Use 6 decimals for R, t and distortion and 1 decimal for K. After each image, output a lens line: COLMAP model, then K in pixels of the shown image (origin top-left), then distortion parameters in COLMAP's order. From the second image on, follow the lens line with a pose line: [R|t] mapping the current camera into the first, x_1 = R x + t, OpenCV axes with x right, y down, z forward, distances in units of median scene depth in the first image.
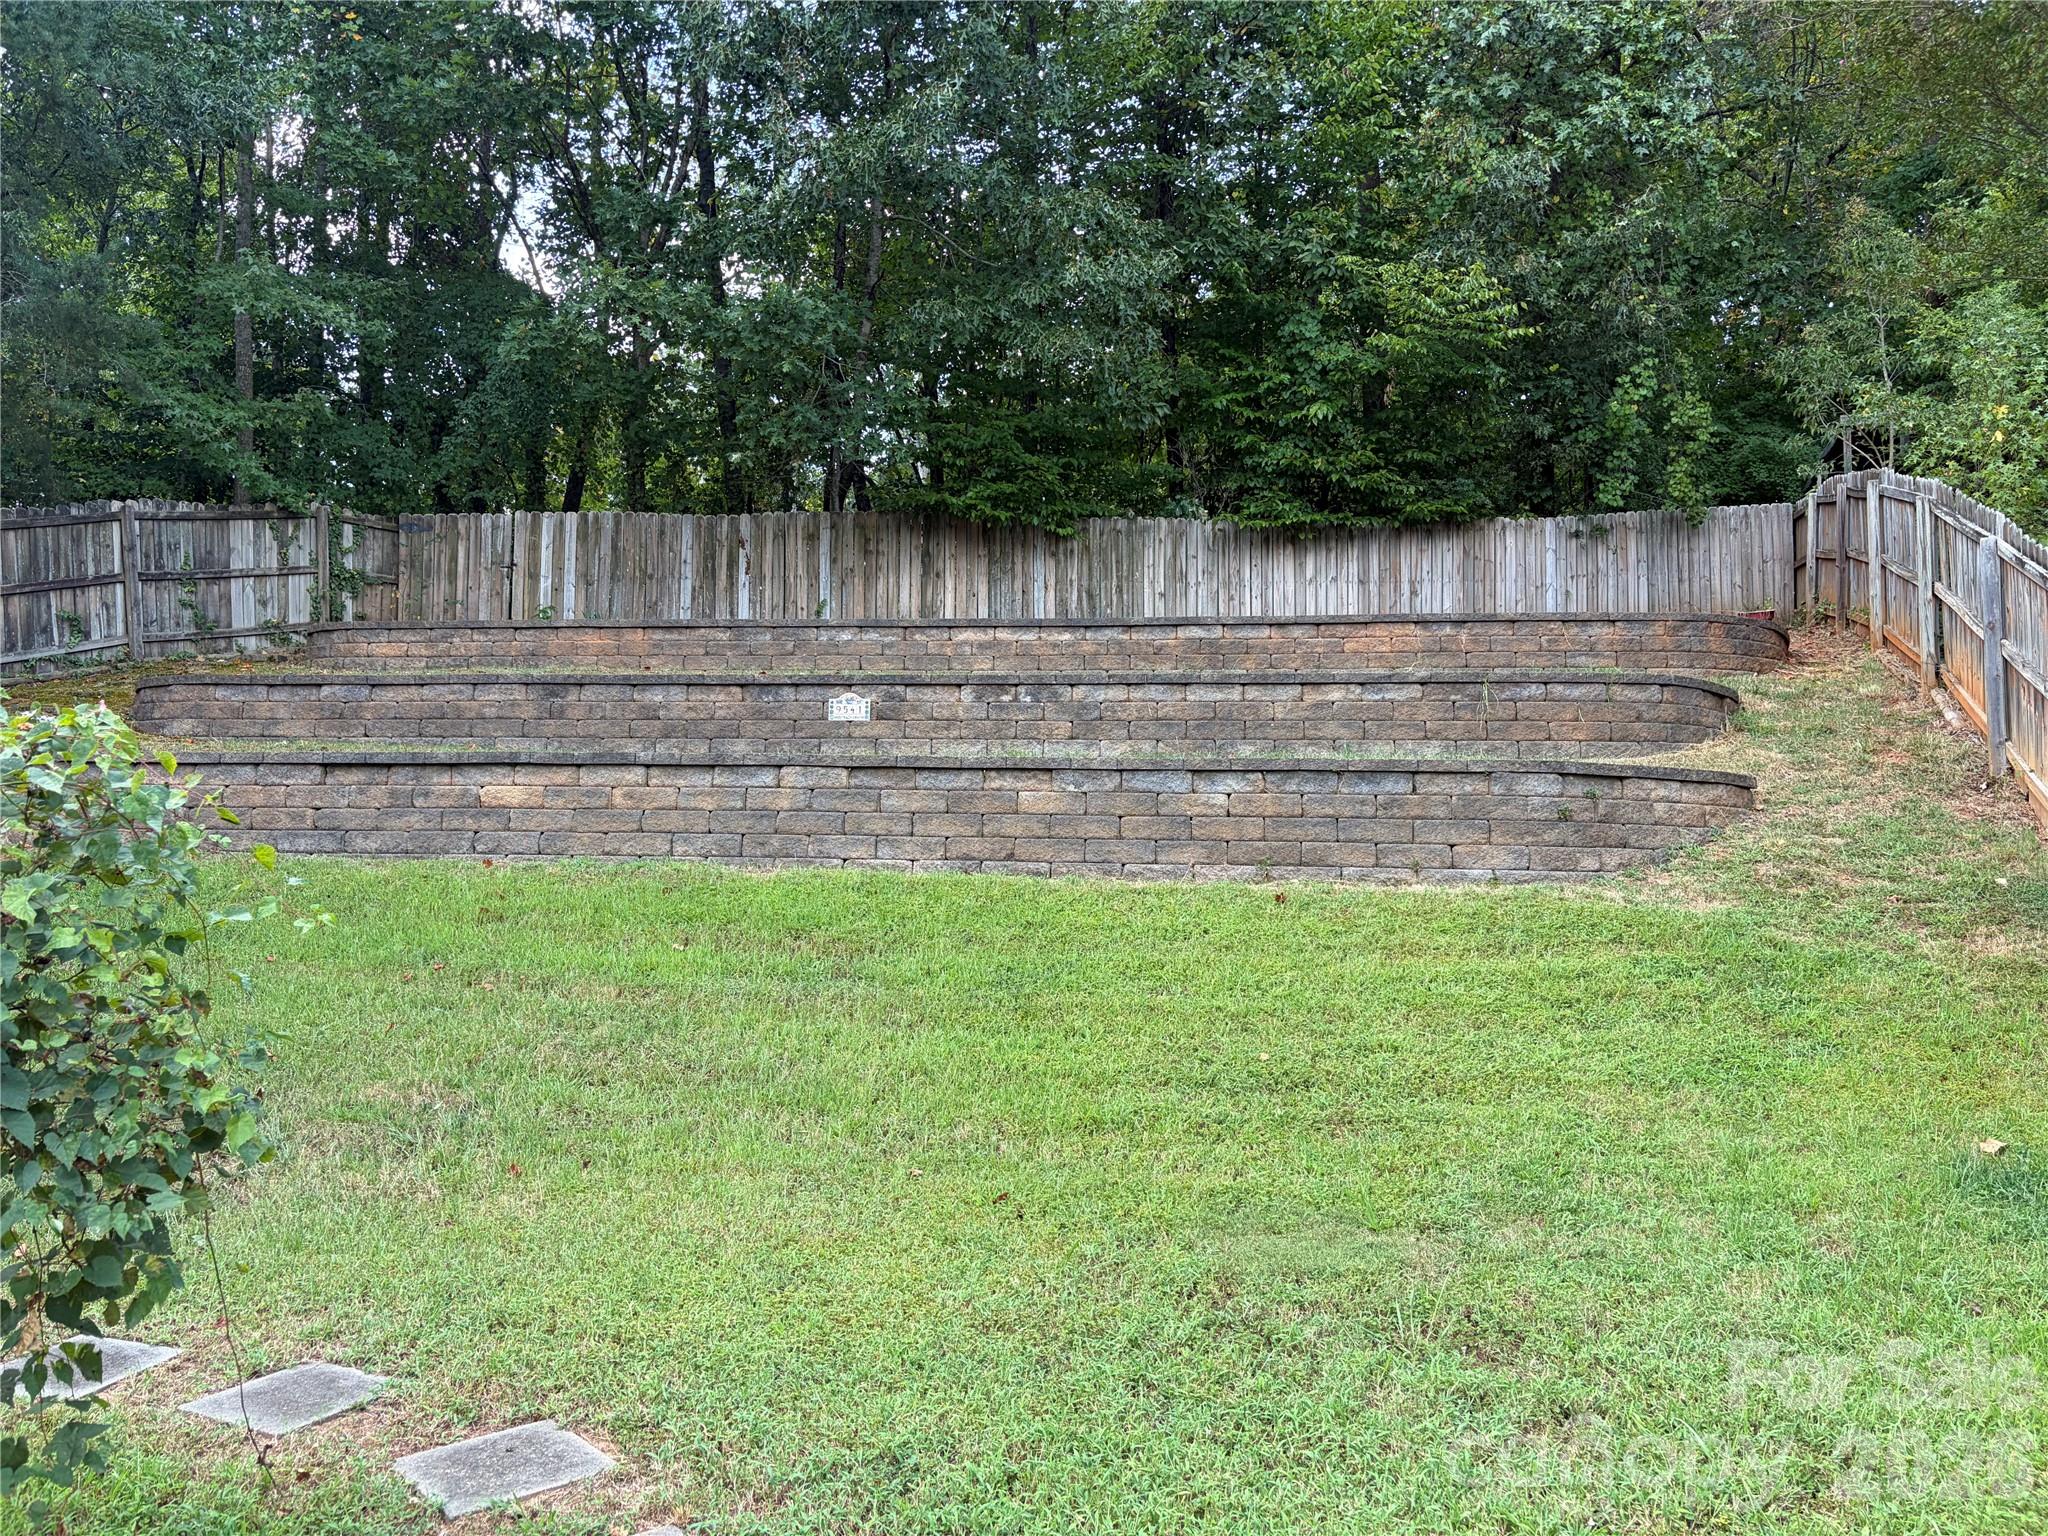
lens RADIAL K [[1548.4, 0, 1027.8], [0, 1548.4, 756.8], [0, 0, 1]] dist [0.056711, -0.047689]
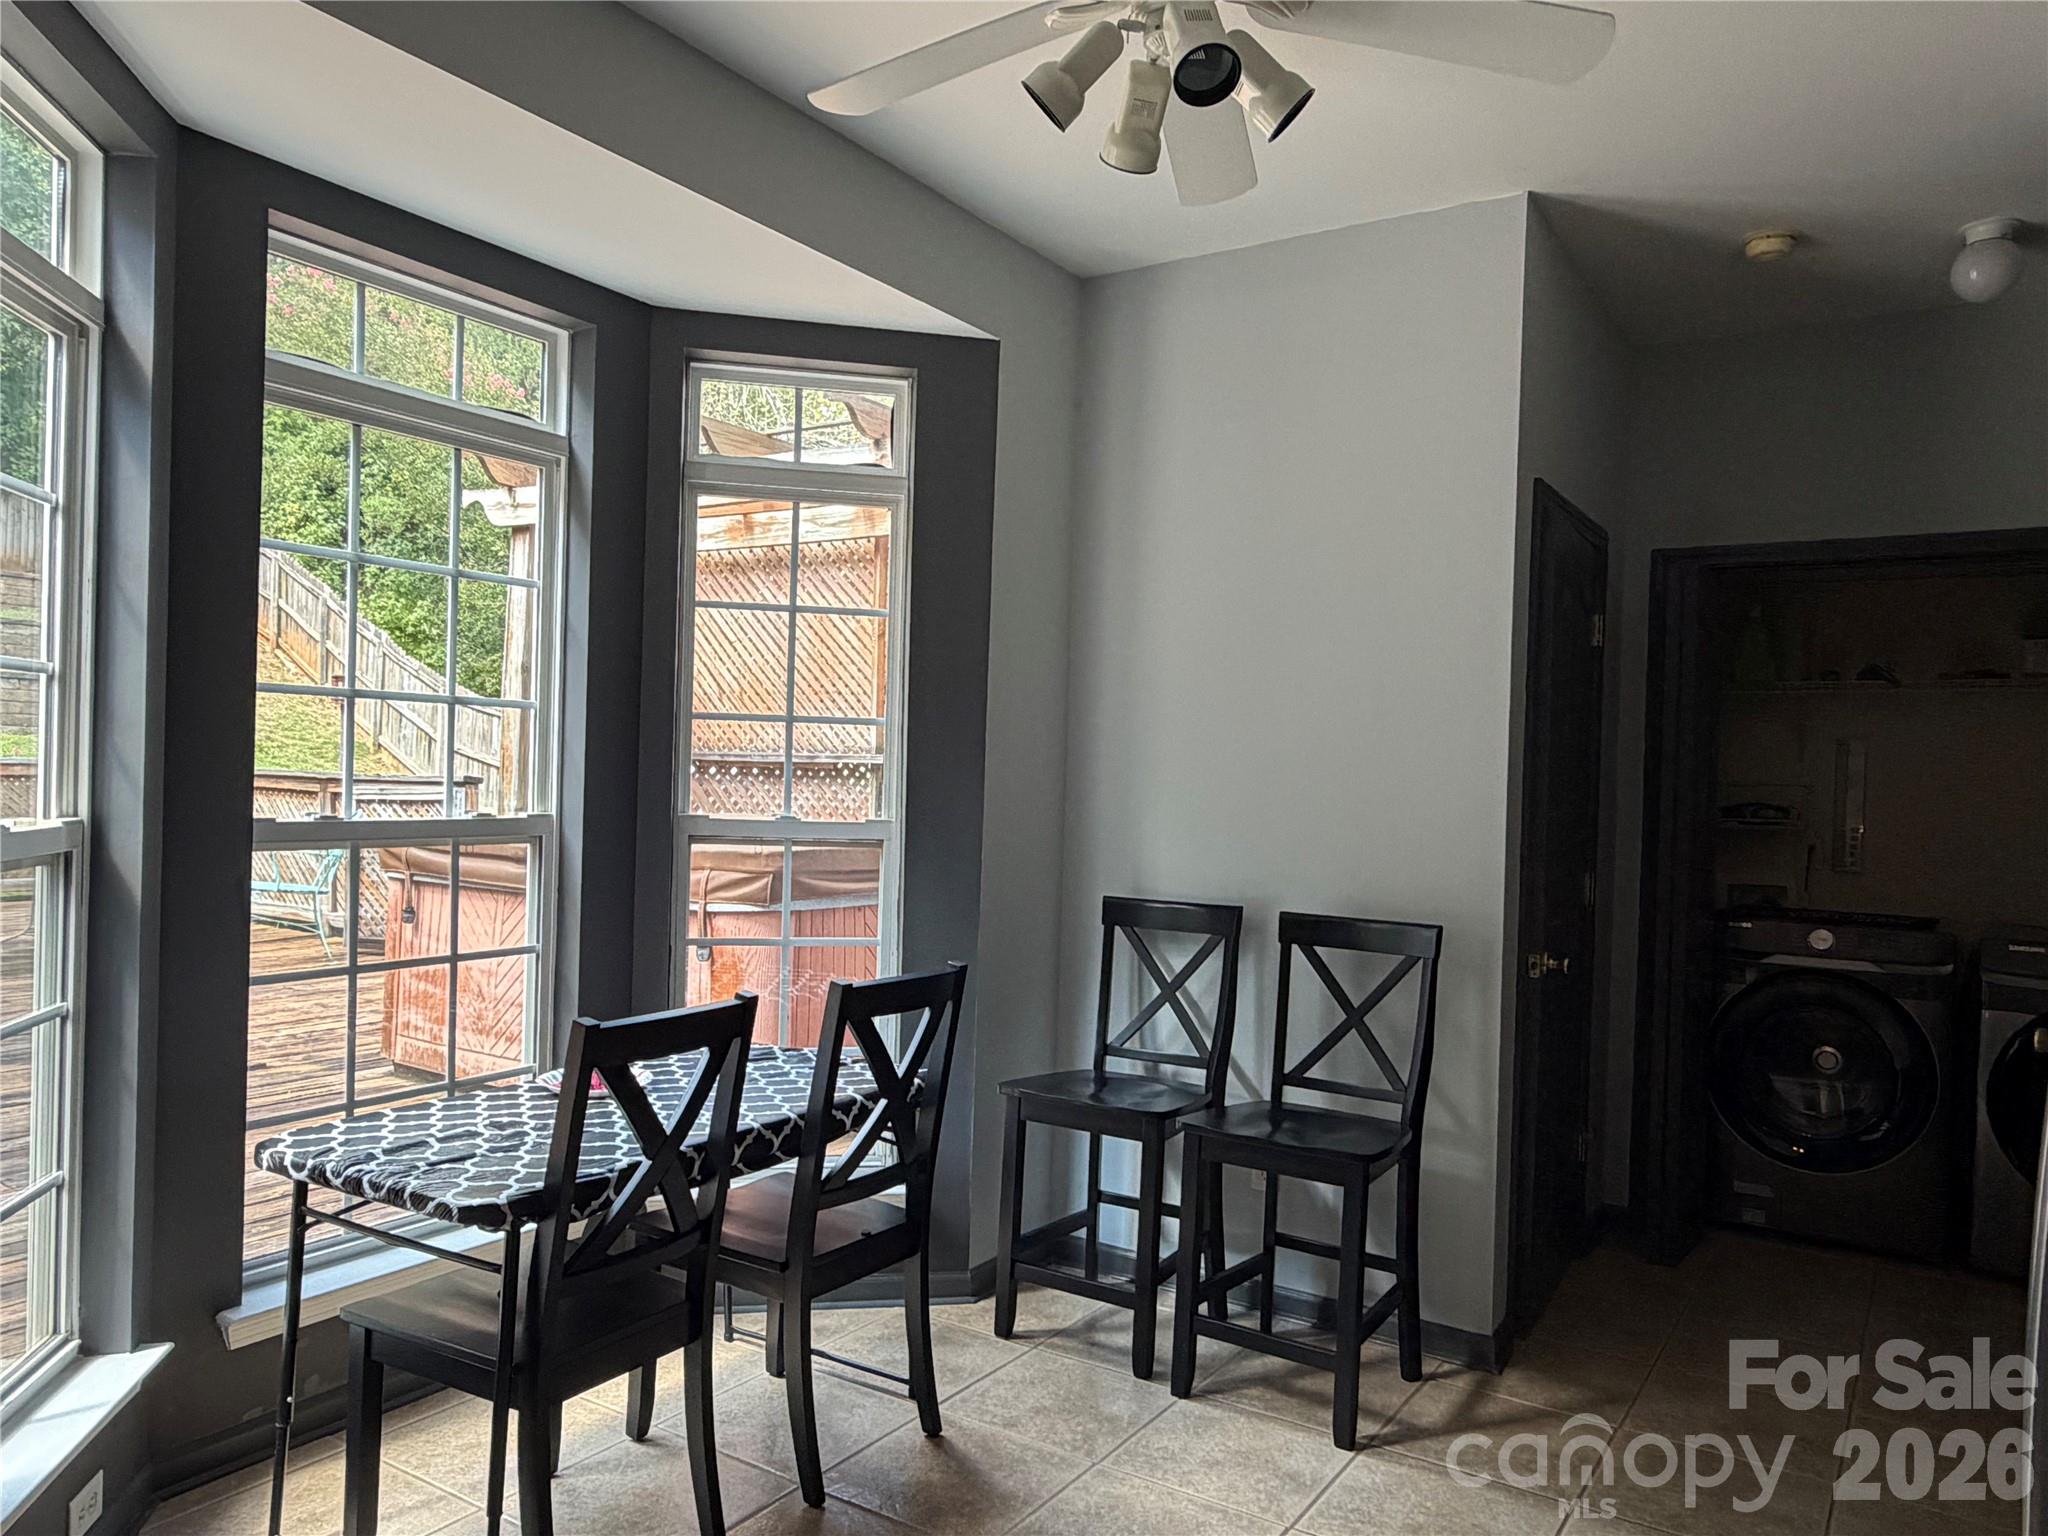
lens RADIAL K [[1425.7, 0, 1020.0], [0, 1425.7, 786.3], [0, 0, 1]] dist [0.005263, 0.000098]
pose [[0.402536, -0.007255, 0.915375, -0.629300], [-0.100153, 0.993617, 0.051918, -0.048065], [-0.909909, -0.112577, 0.399240, -0.567158]]
